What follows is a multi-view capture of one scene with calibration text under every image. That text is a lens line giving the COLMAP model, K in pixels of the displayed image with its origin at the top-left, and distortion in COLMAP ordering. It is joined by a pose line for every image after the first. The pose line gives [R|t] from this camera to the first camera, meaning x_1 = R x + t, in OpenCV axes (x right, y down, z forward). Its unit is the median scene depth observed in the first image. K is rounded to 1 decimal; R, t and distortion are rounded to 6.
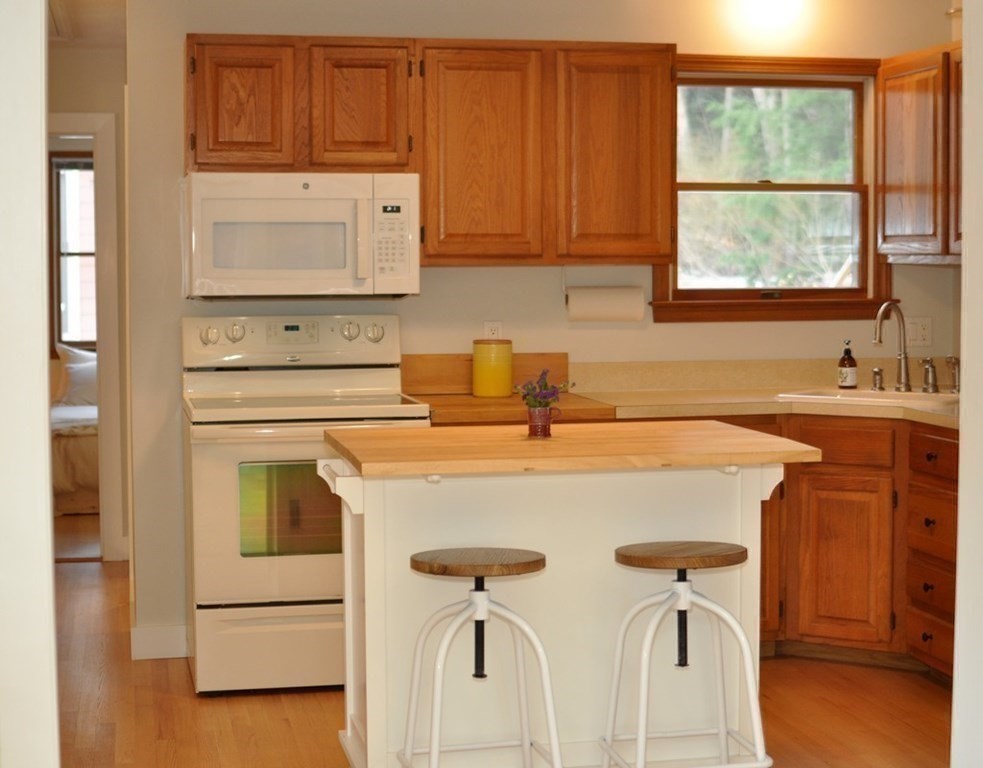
lens RADIAL K [[1841.7, 0, 491.5], [0, 1841.7, 362.7], [0, 0, 1]] dist [-0.113542, -0.030225]
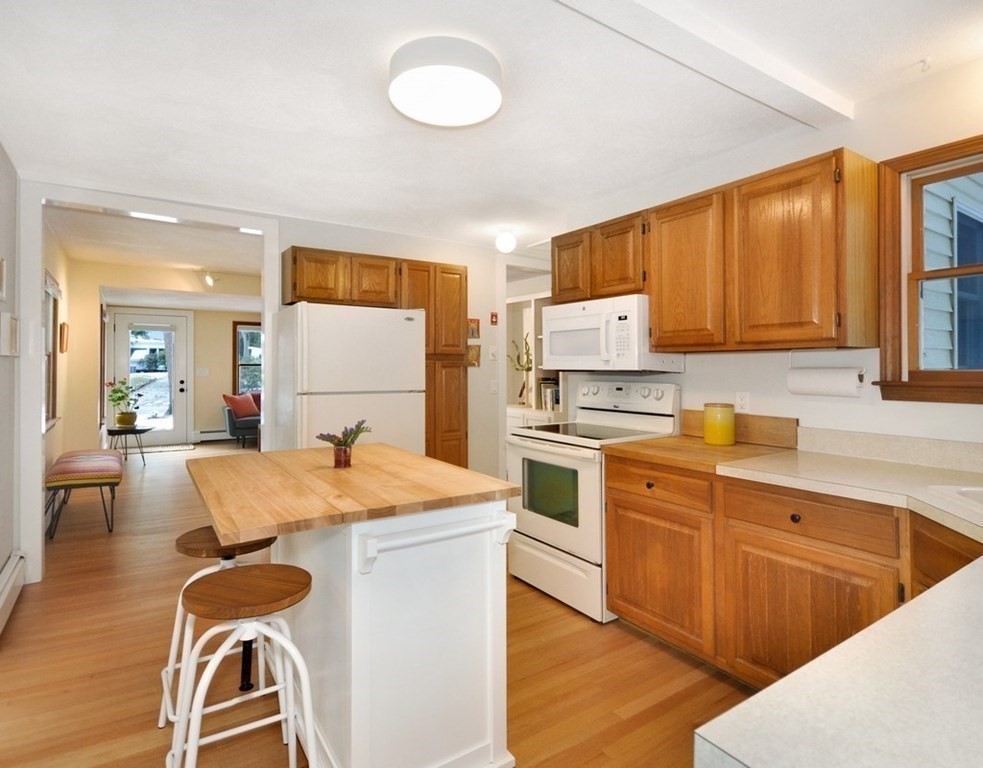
lens RADIAL K [[520.4, 0, 470.2], [0, 520.4, 368.5], [0, 0, 1]] dist [0.006280, 0.001759]
pose [[0.367032, 0.008243, -0.930172, 0.317670], [-0.051259, 0.998621, -0.011377, -0.026163], [0.928795, 0.051855, 0.366948, 0.694350]]
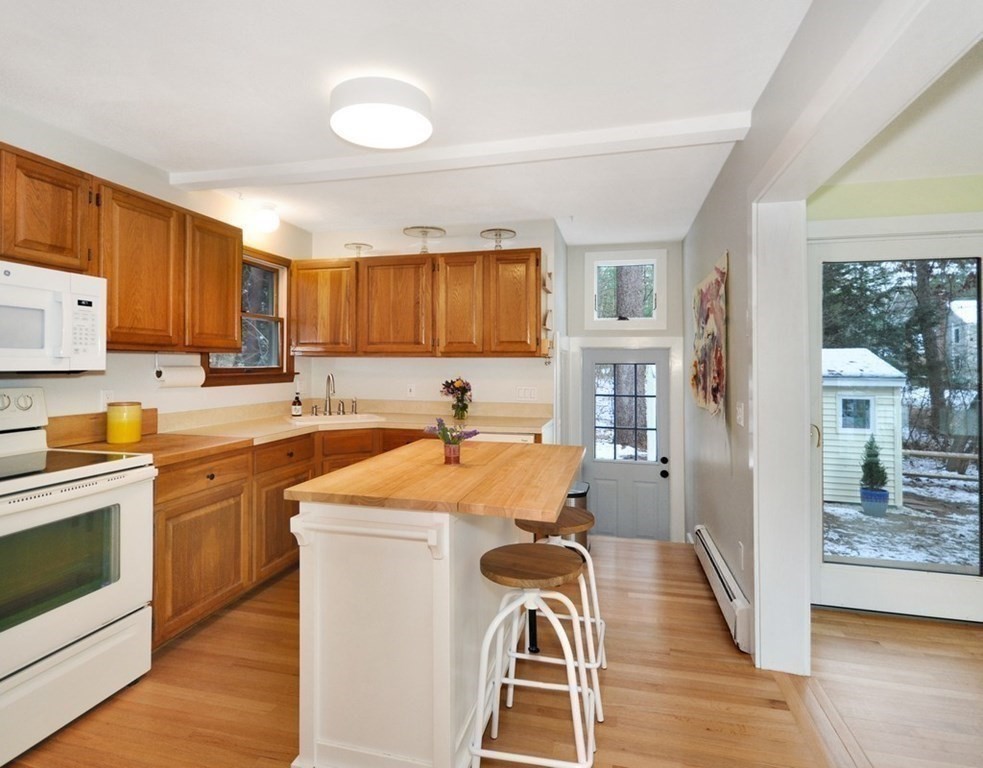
lens RADIAL K [[513.2, 0, 495.3], [0, 513.2, 362.2], [0, 0, 1]] dist [0.001820, 0.000652]
pose [[0.423228, 0.011718, 0.905948, -0.249271], [0.041973, 0.998589, -0.032524, -0.019245], [-0.905051, 0.051790, 0.422139, 0.586347]]
